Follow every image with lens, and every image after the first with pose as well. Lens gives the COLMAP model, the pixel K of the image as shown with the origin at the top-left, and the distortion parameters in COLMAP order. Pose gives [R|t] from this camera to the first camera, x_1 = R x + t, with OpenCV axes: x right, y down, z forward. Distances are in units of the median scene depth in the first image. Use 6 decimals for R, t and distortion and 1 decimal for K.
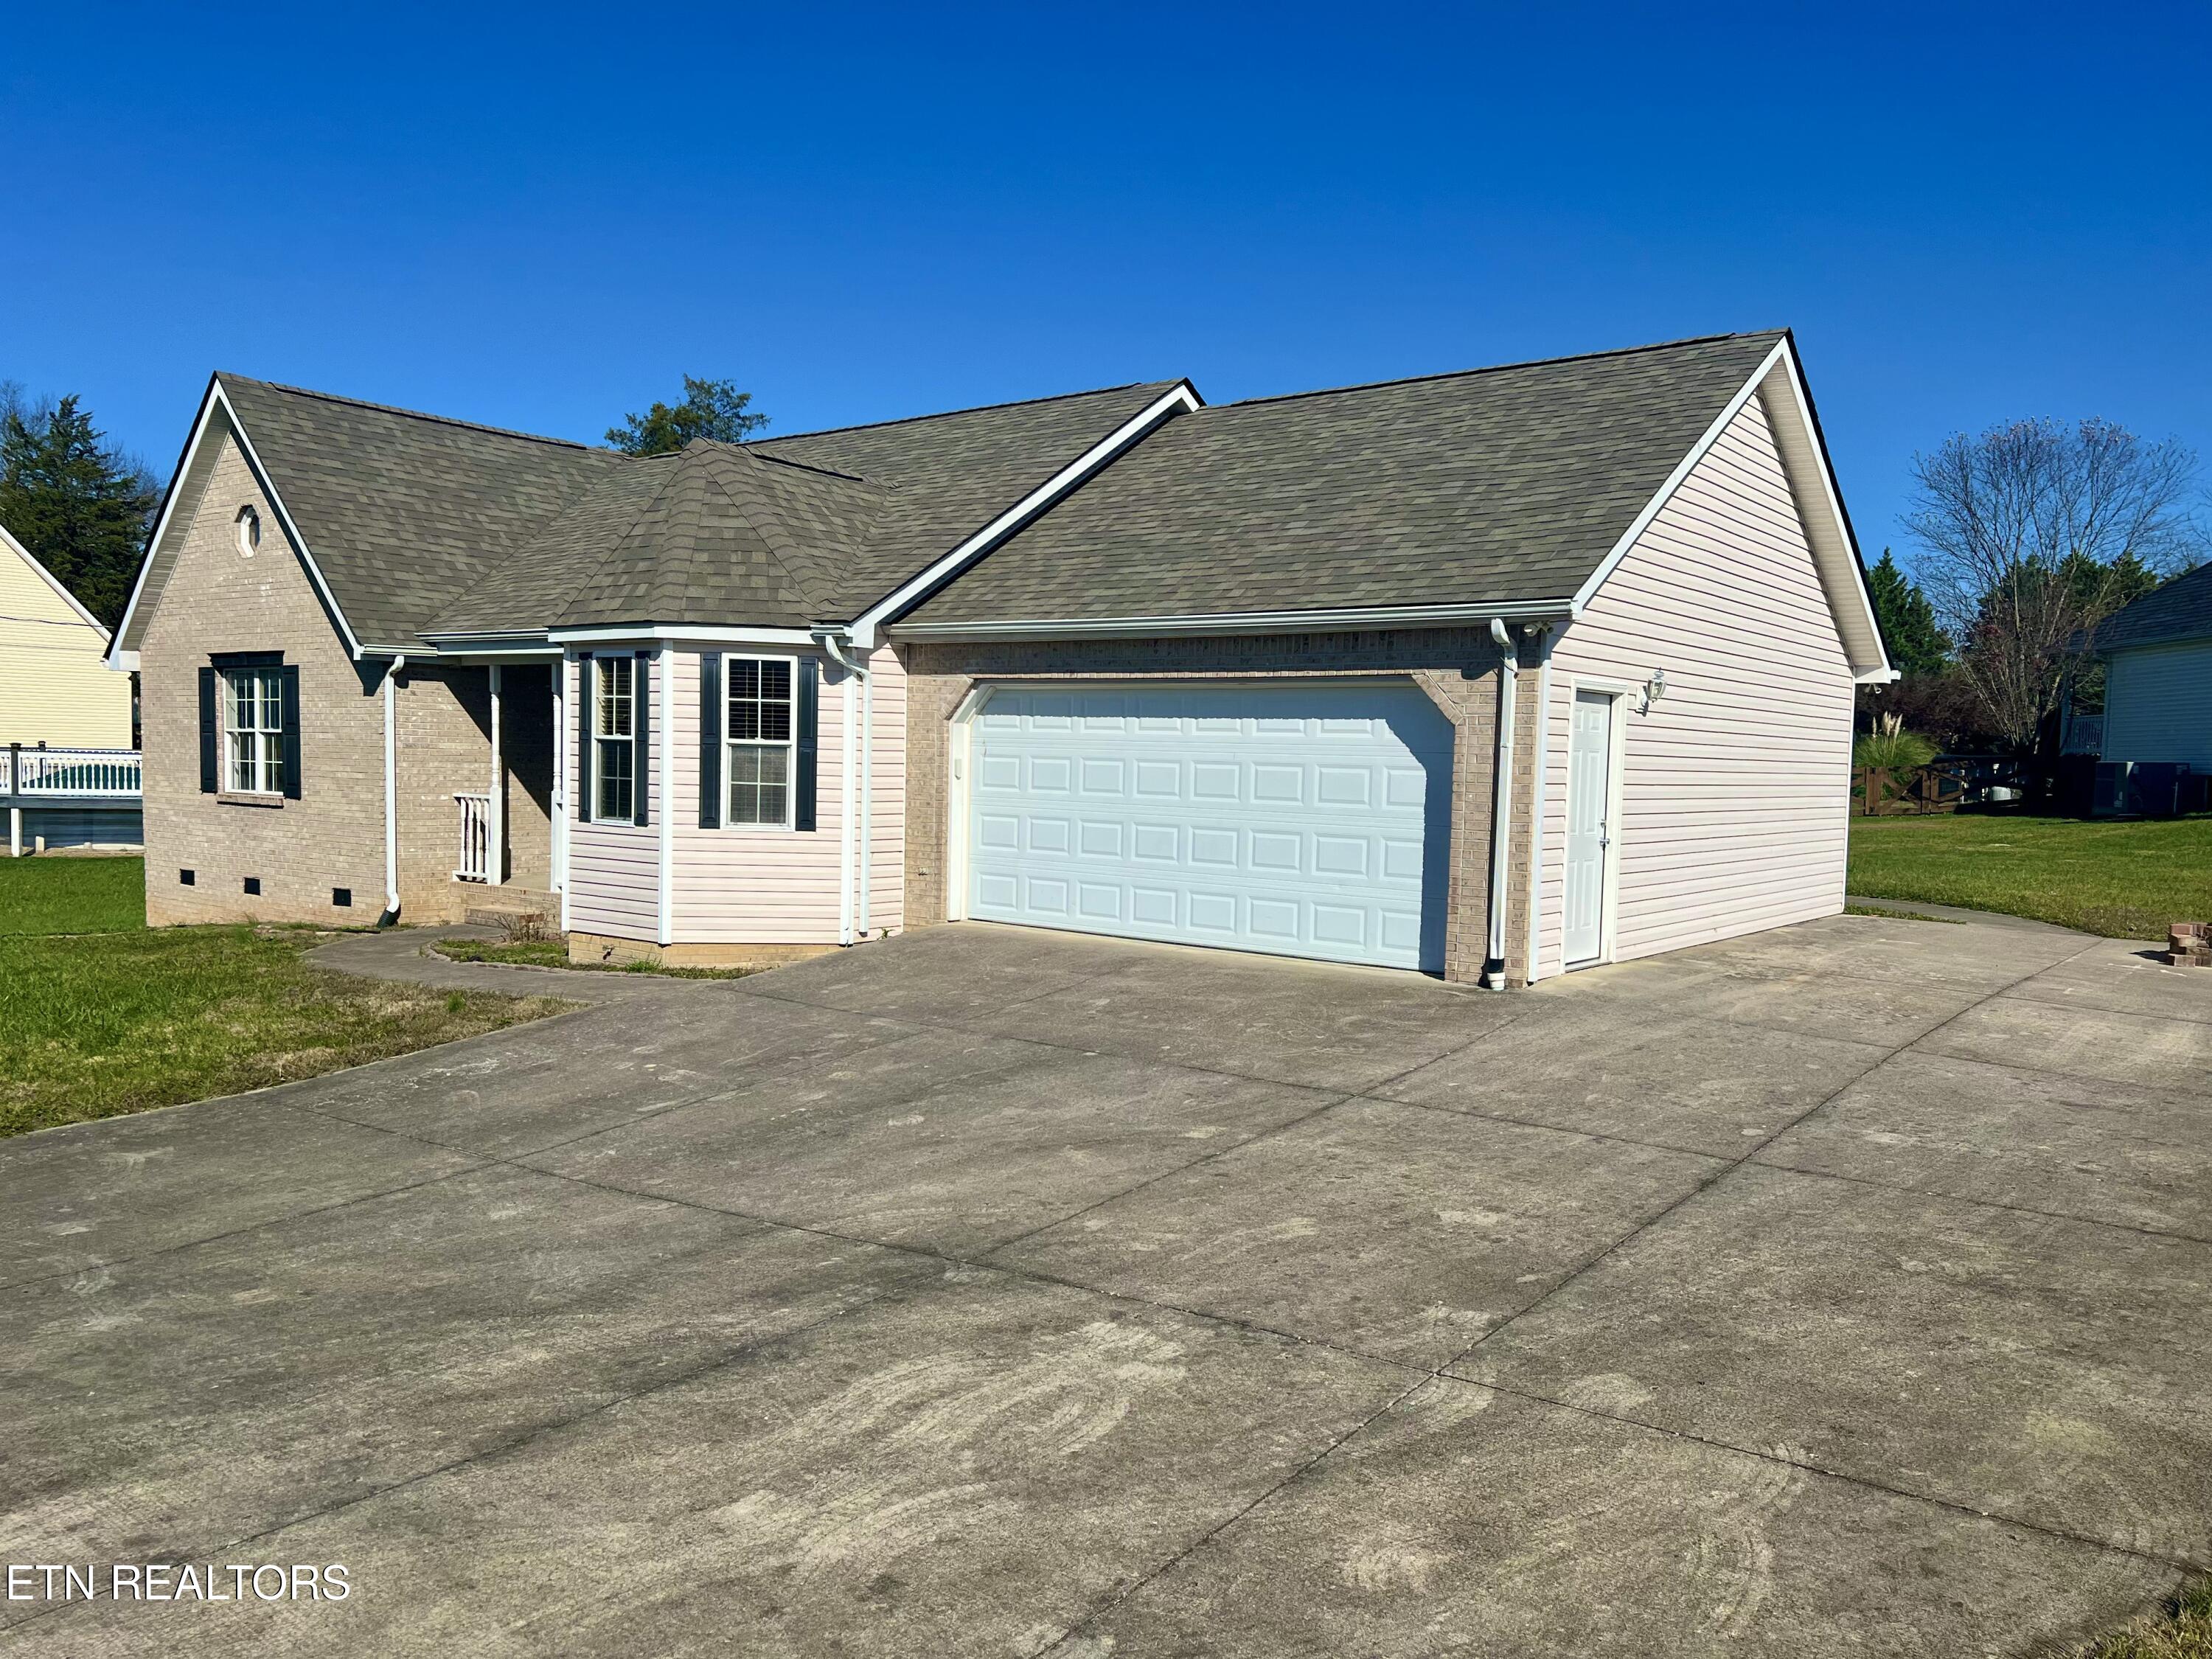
lens RADIAL K [[1673.5, 0, 1097.6], [0, 1673.5, 827.4], [0, 0, 1]] dist [0.039110, -0.024917]
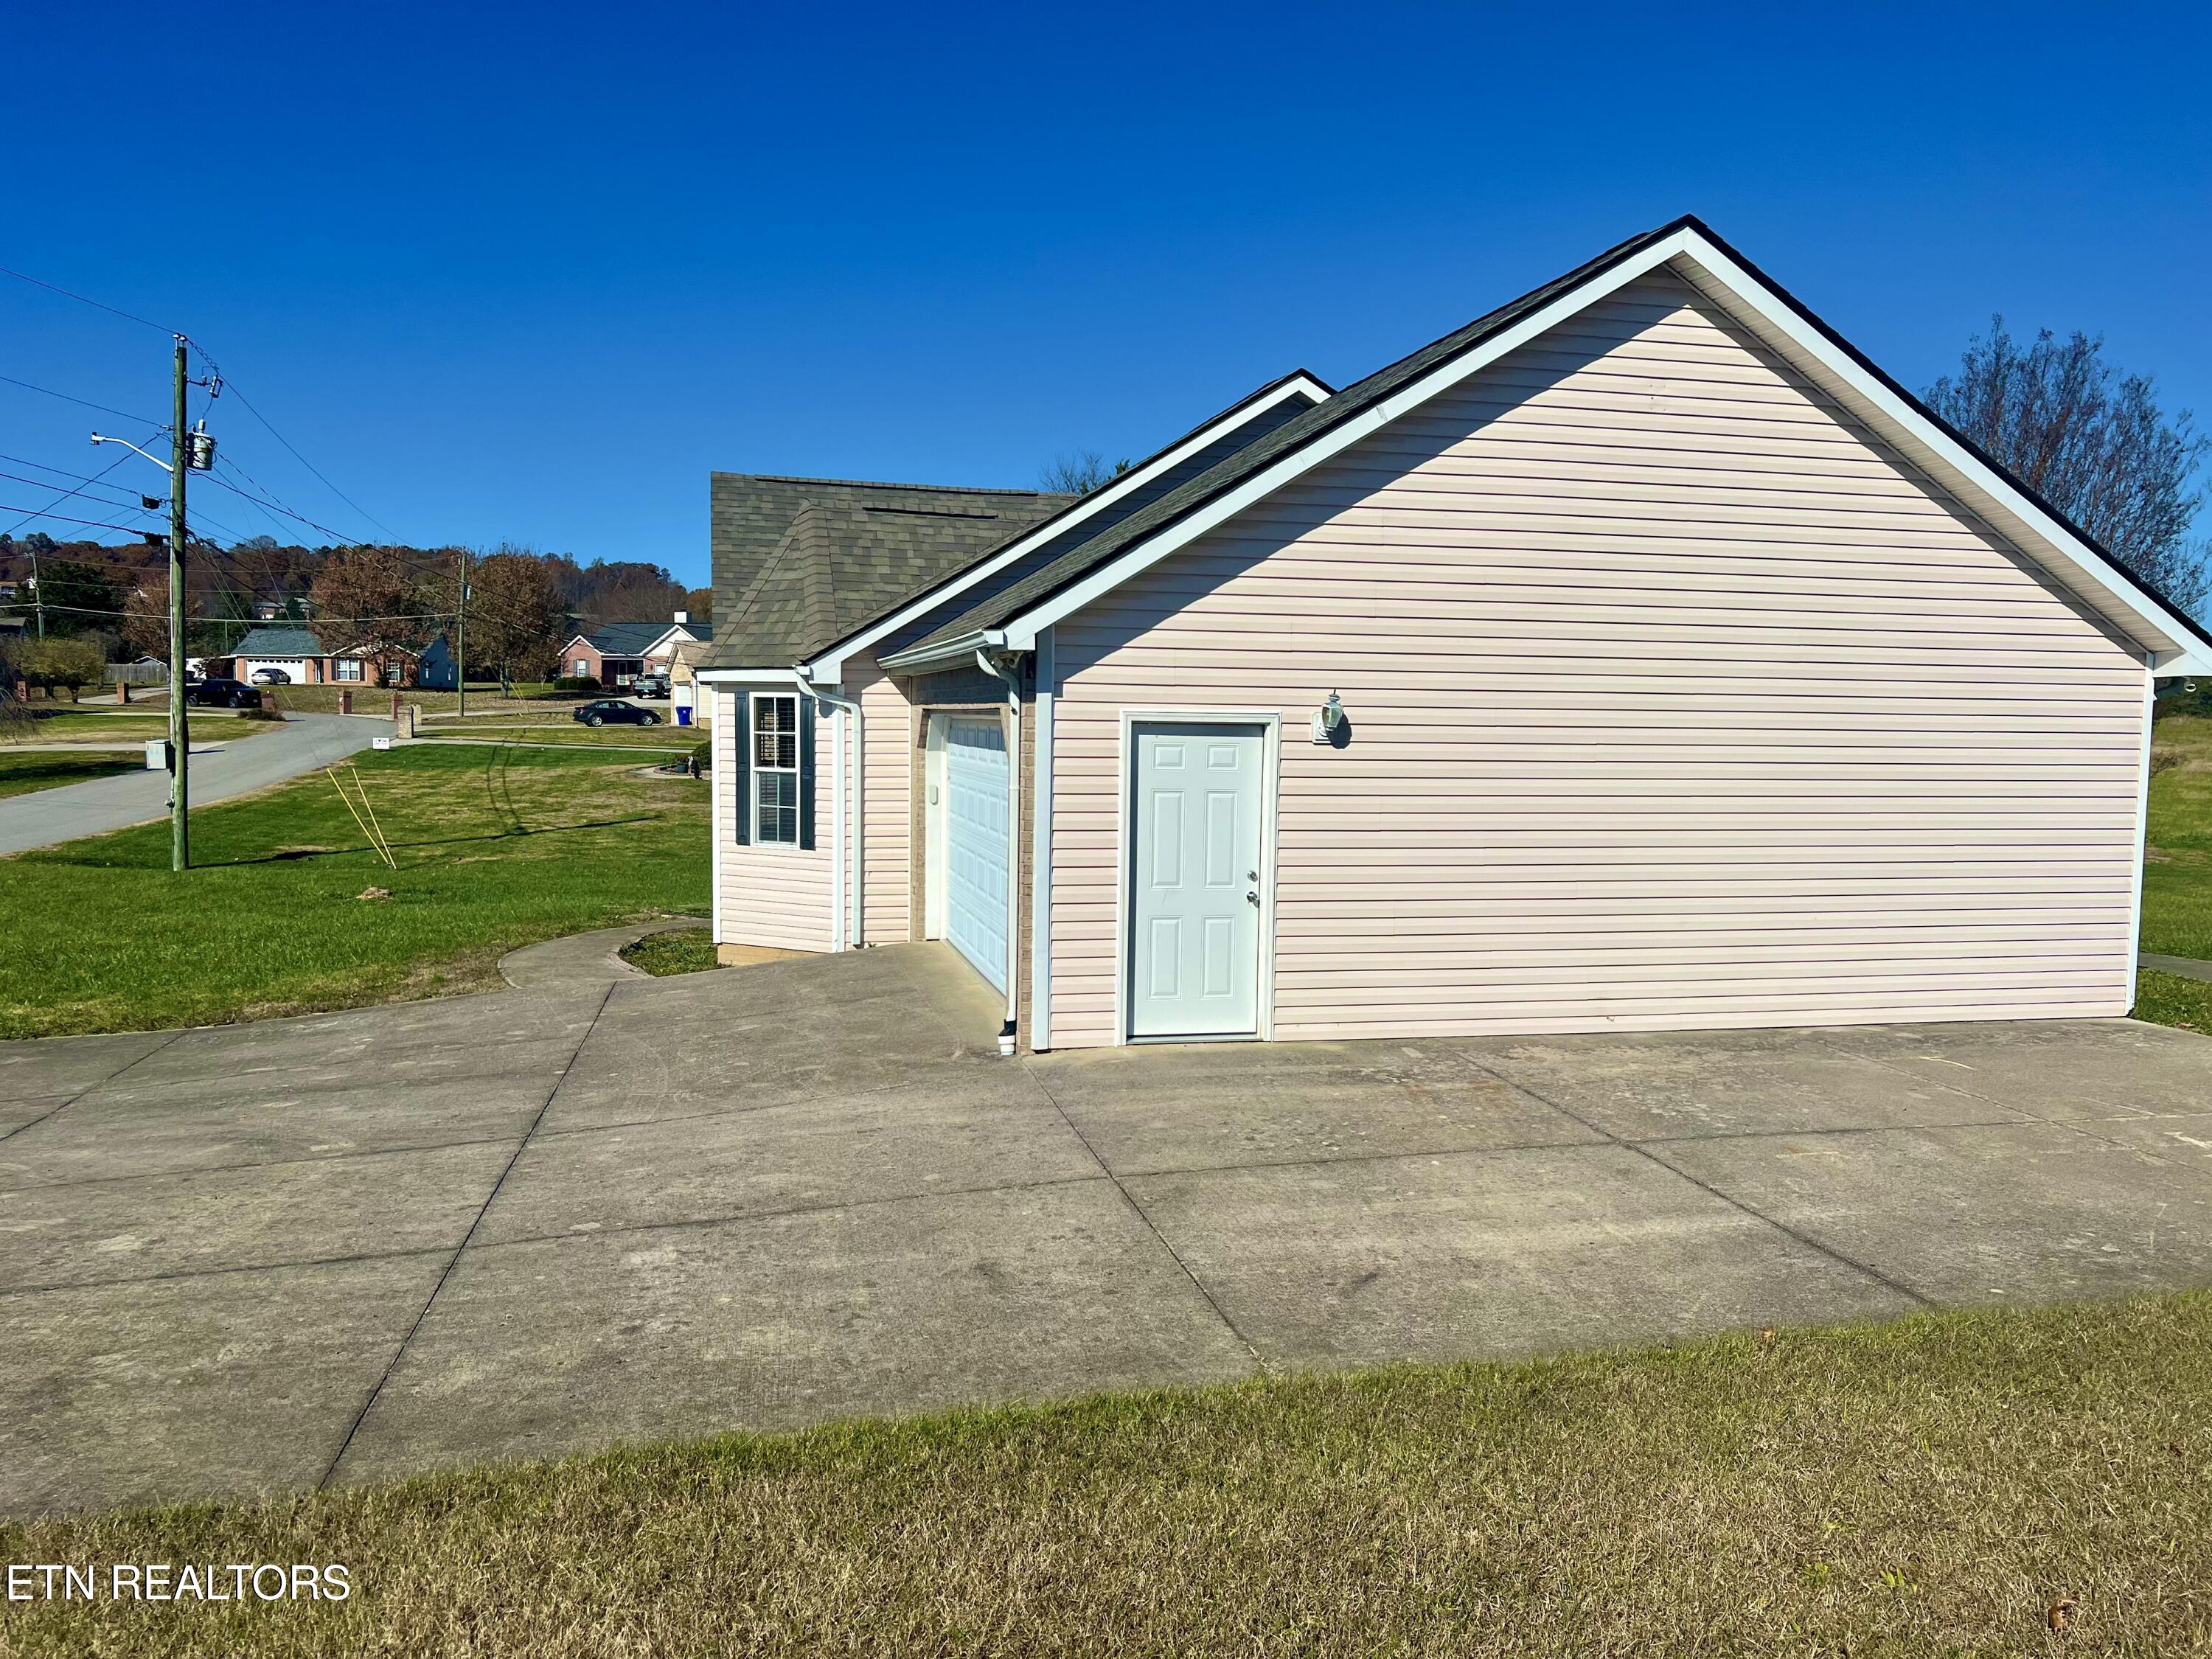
lens RADIAL K [[1673.5, 0, 1107.8], [0, 1673.5, 827.3], [0, 0, 1]] dist [0.039110, -0.024917]
pose [[0.776061, 0.025520, -0.630141, 0.691482], [-0.020443, 0.999674, 0.015308, -0.034476], [0.630326, 0.001002, 0.776330, 0.267241]]
